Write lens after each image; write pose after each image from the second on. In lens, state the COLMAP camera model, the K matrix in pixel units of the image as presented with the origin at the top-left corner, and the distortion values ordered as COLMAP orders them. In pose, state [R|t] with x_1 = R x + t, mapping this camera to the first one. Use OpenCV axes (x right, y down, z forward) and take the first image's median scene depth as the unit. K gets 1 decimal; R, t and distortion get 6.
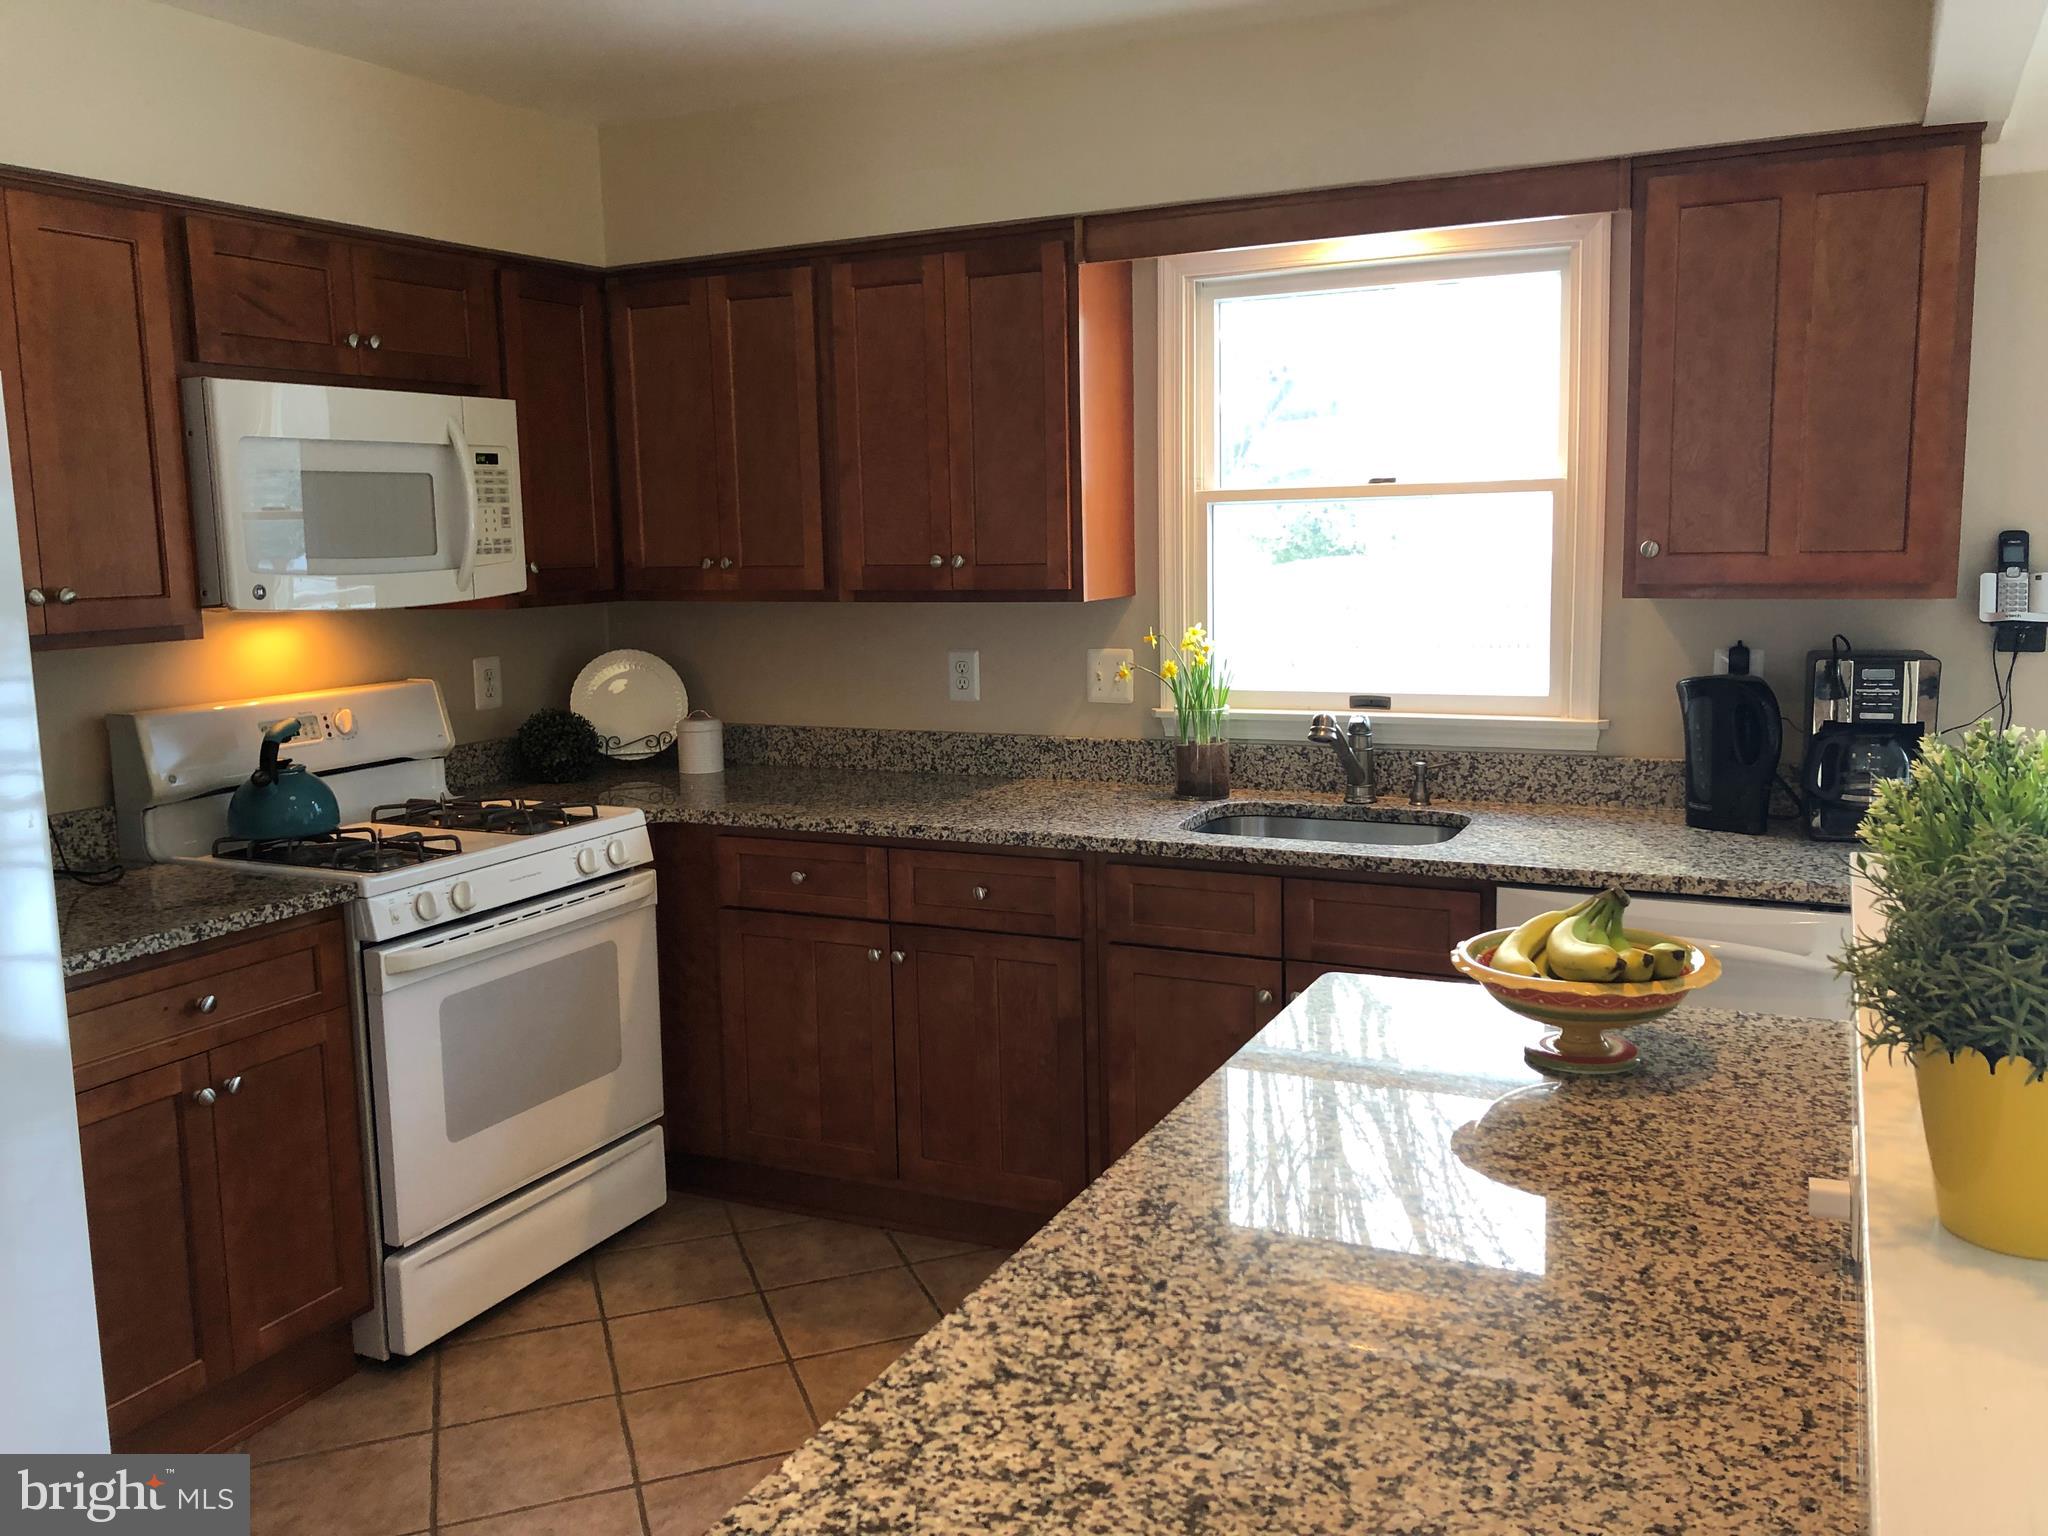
lens RADIAL K [[1654.9, 0, 1030.7], [0, 1654.9, 757.8], [0, 0, 1]] dist [0.015577, -0.017017]
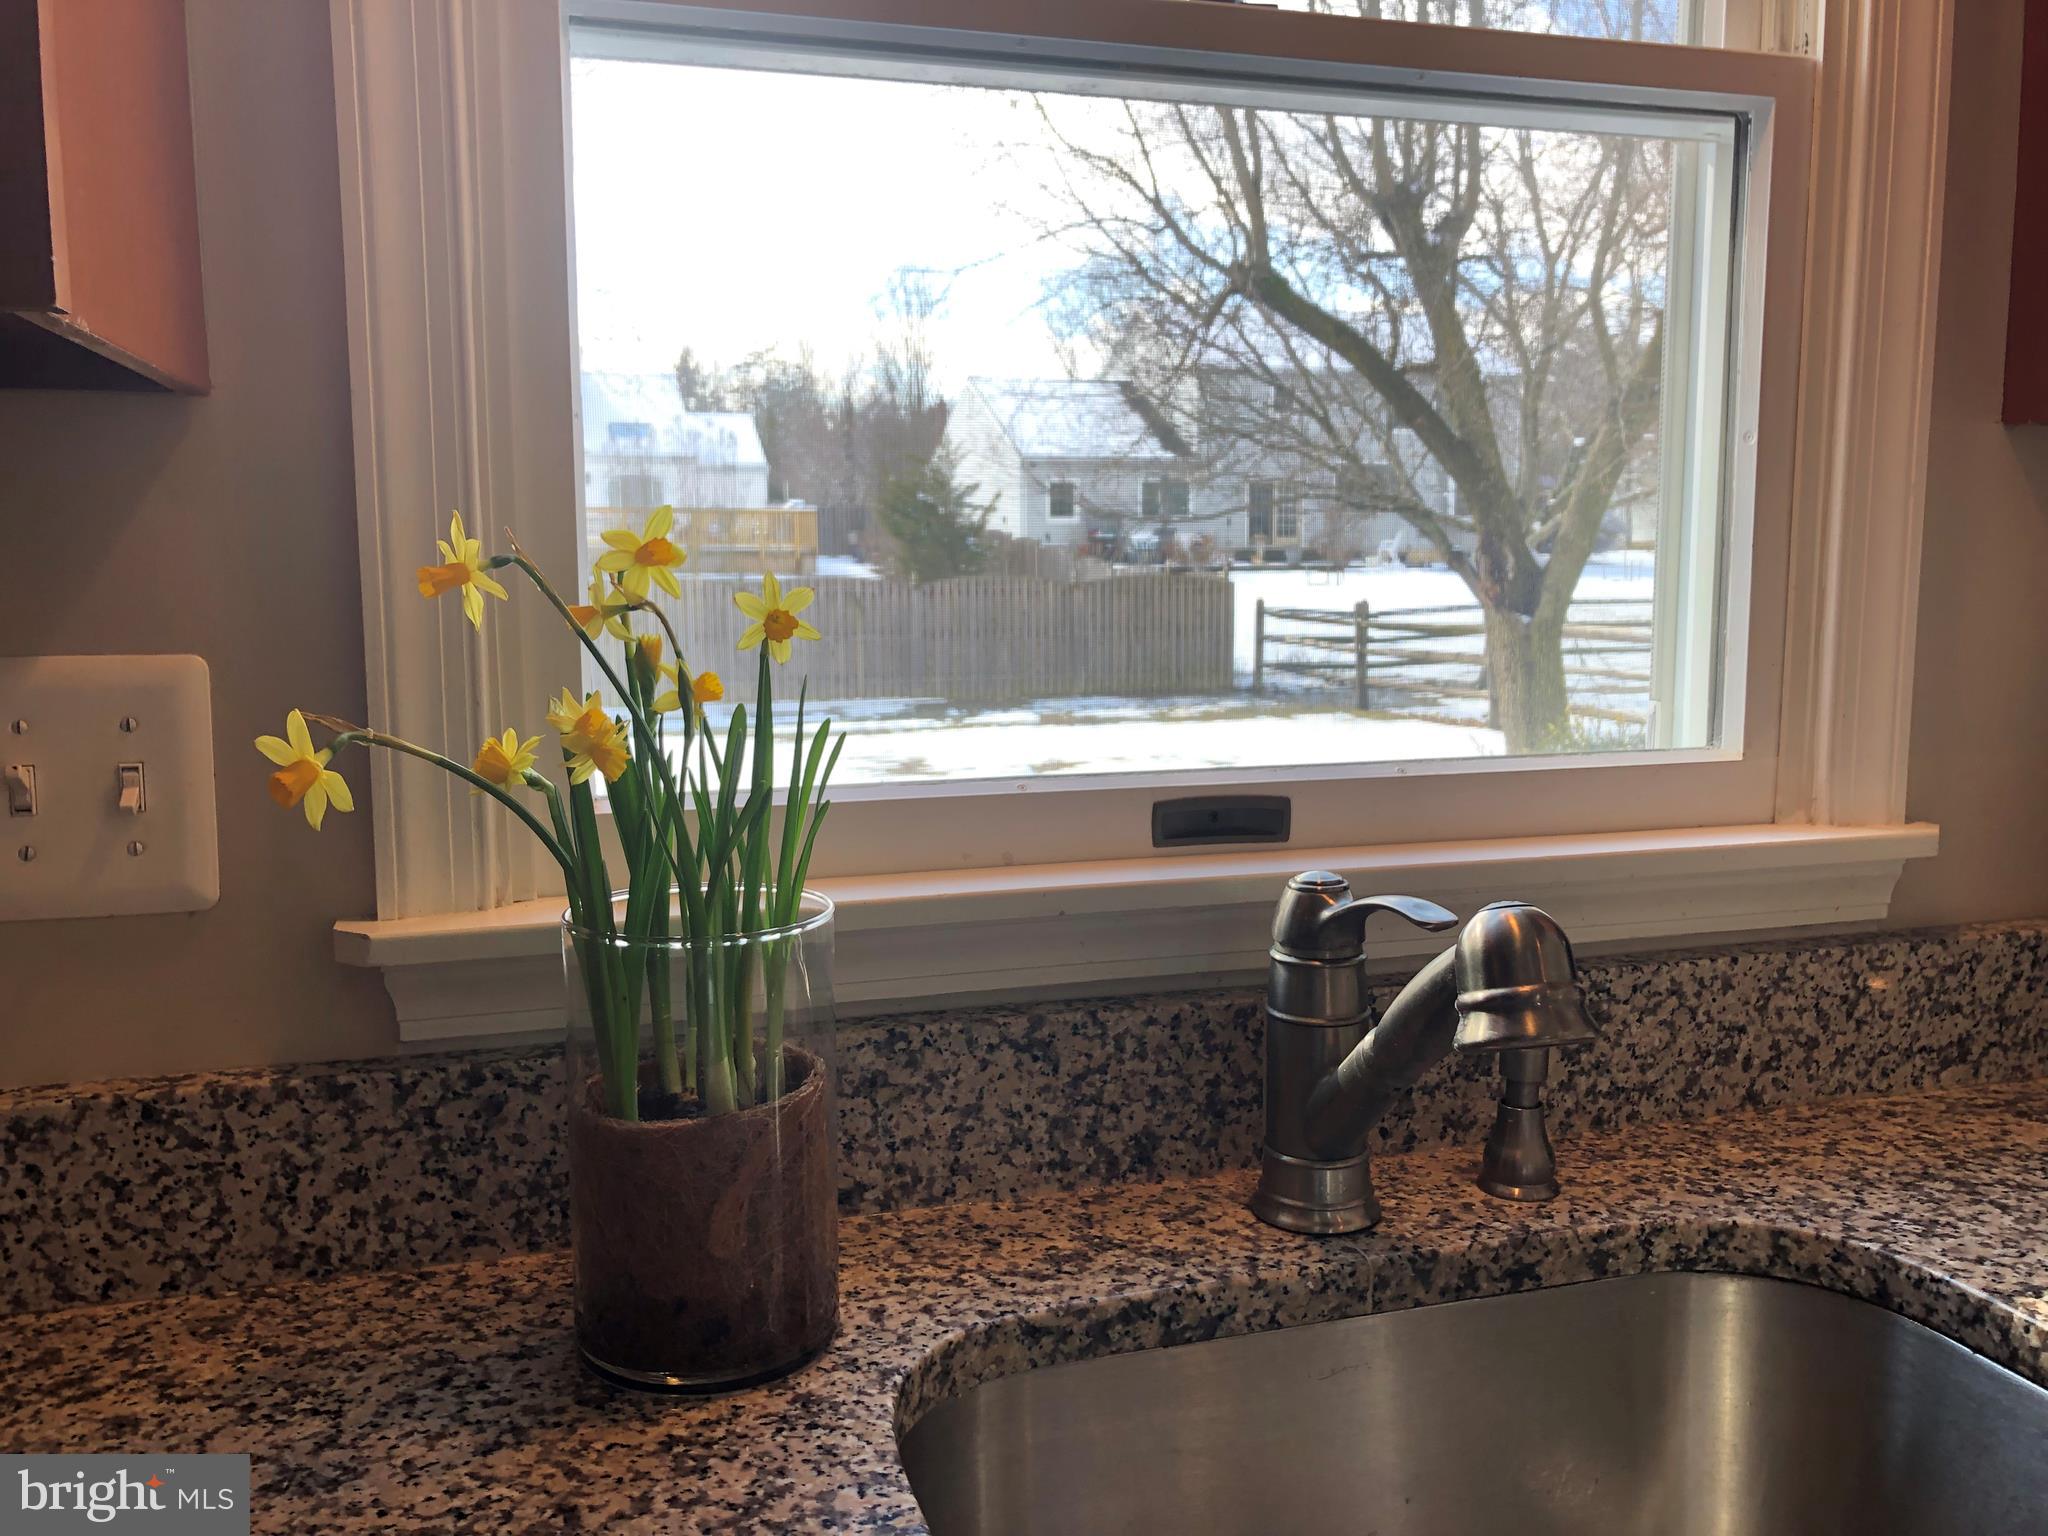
lens RADIAL K [[1654.9, 0, 1030.7], [0, 1654.9, 757.8], [0, 0, 1]] dist [0.015577, -0.017017]
pose [[0.744959, -0.060053, 0.664402, -0.002325], [0.079988, 0.996796, 0.000411, -0.048949], [-0.662298, 0.052838, 0.747375, 0.847119]]
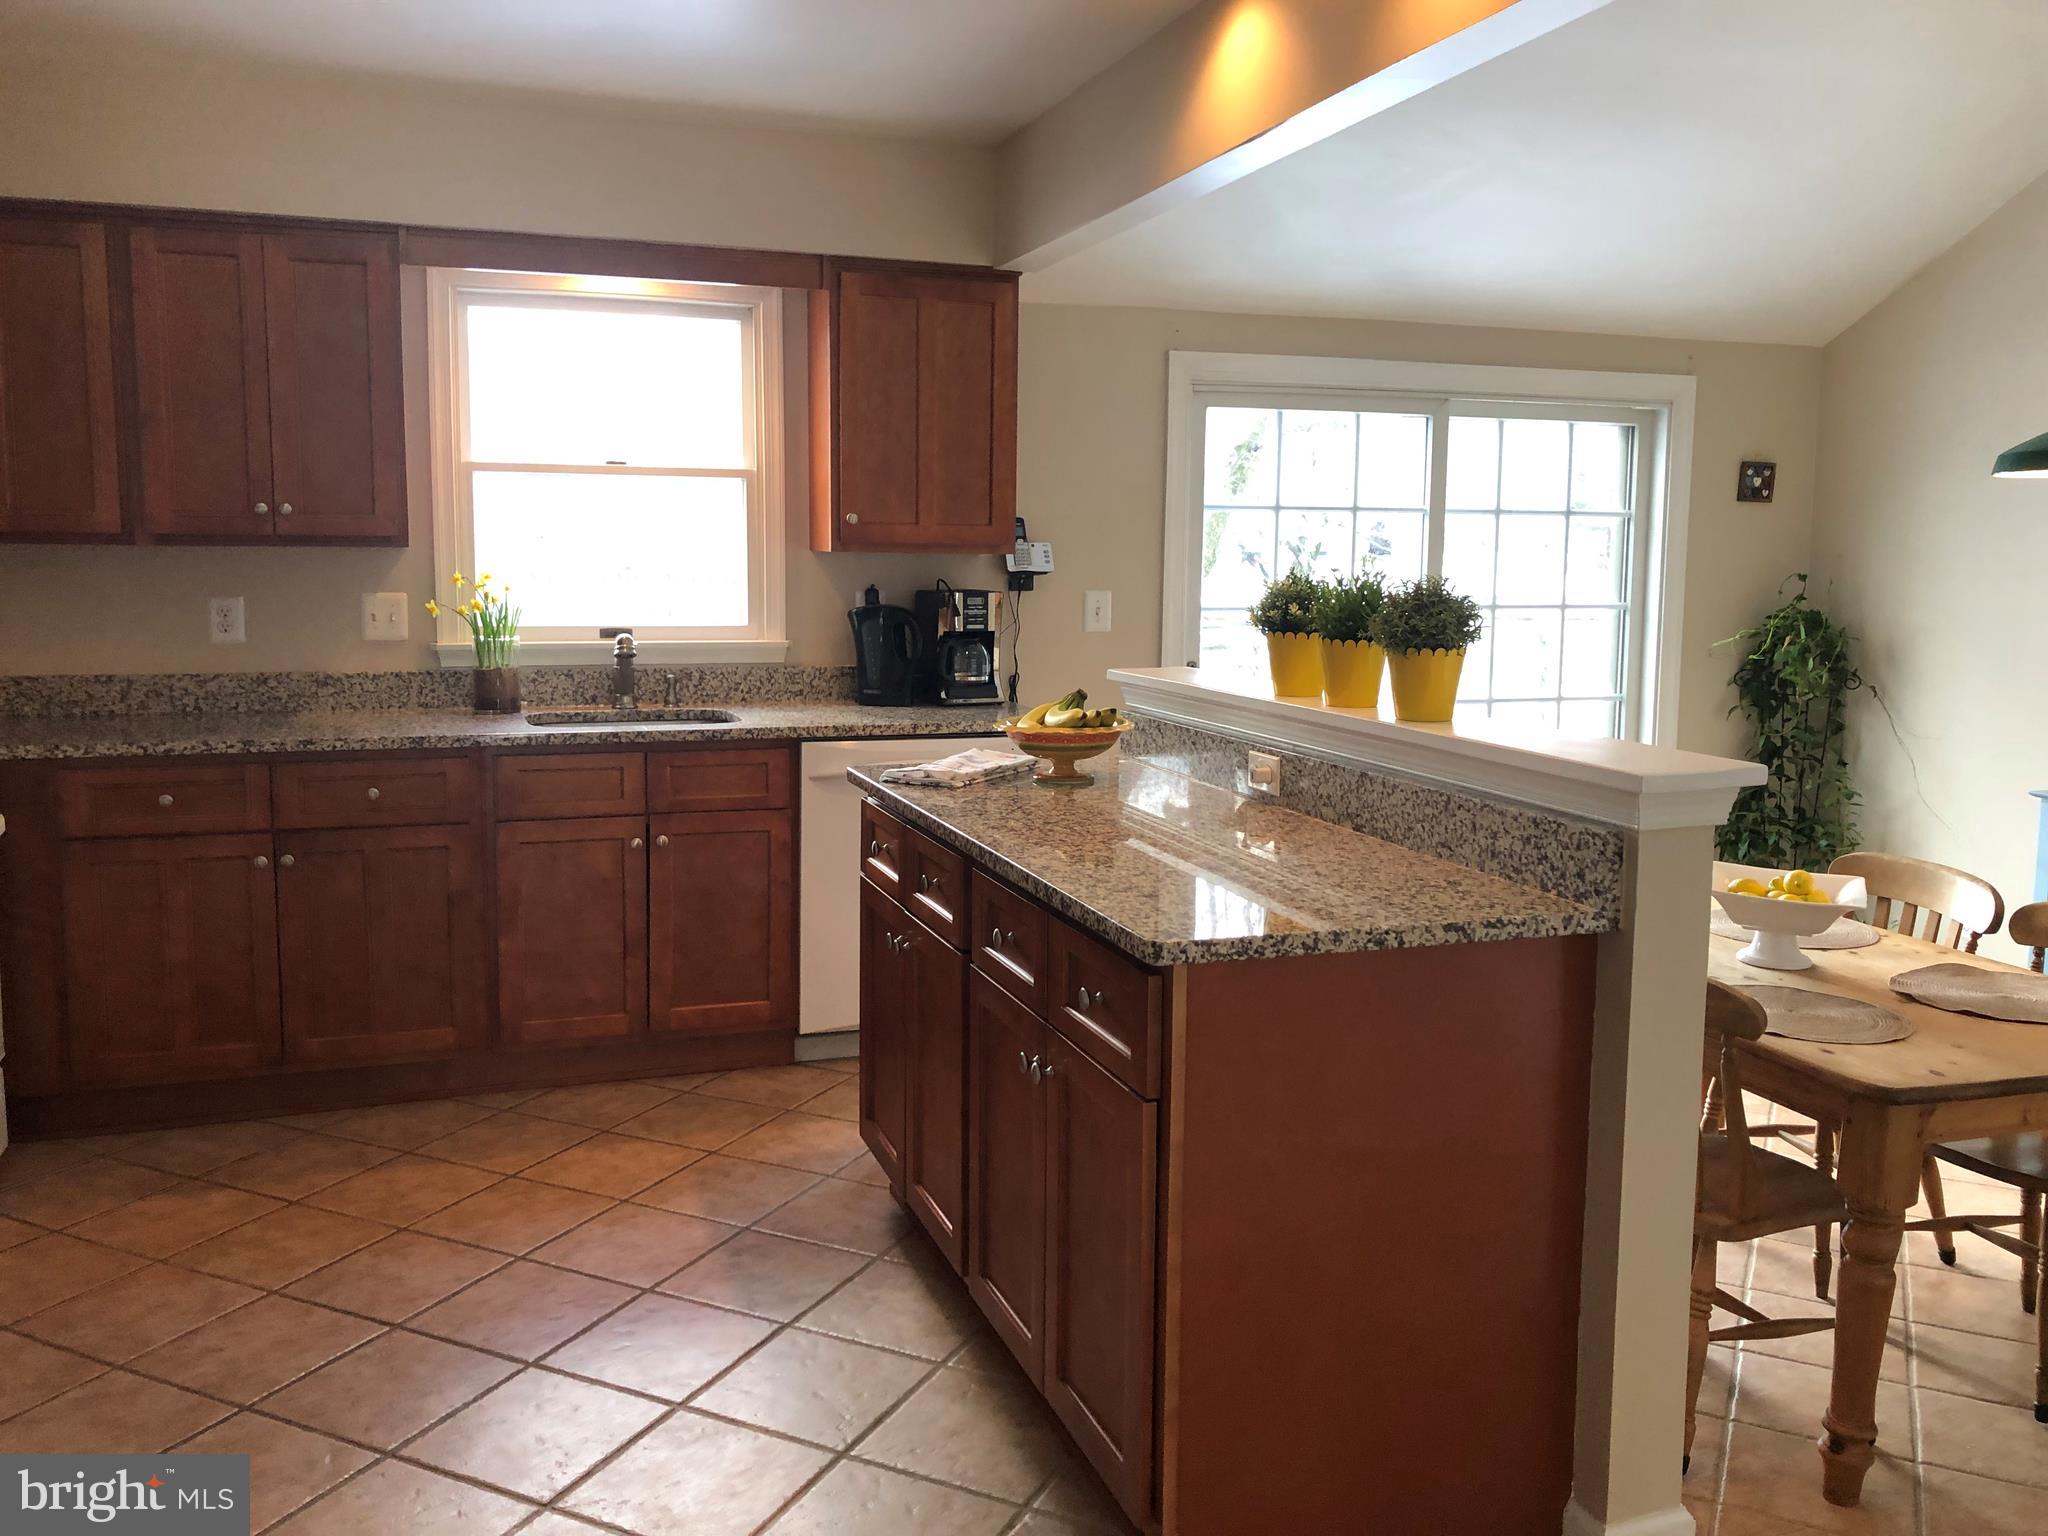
lens RADIAL K [[1651.1, 0, 1024.0], [0, 1651.1, 768.0], [0, 0, 1]] dist [0.071996, -0.132804]
pose [[0.708664, -0.066261, 0.702428, -0.509829], [0.070124, 0.997266, 0.023327, 0.066430], [-0.702053, 0.032726, 0.711373, -0.154515]]
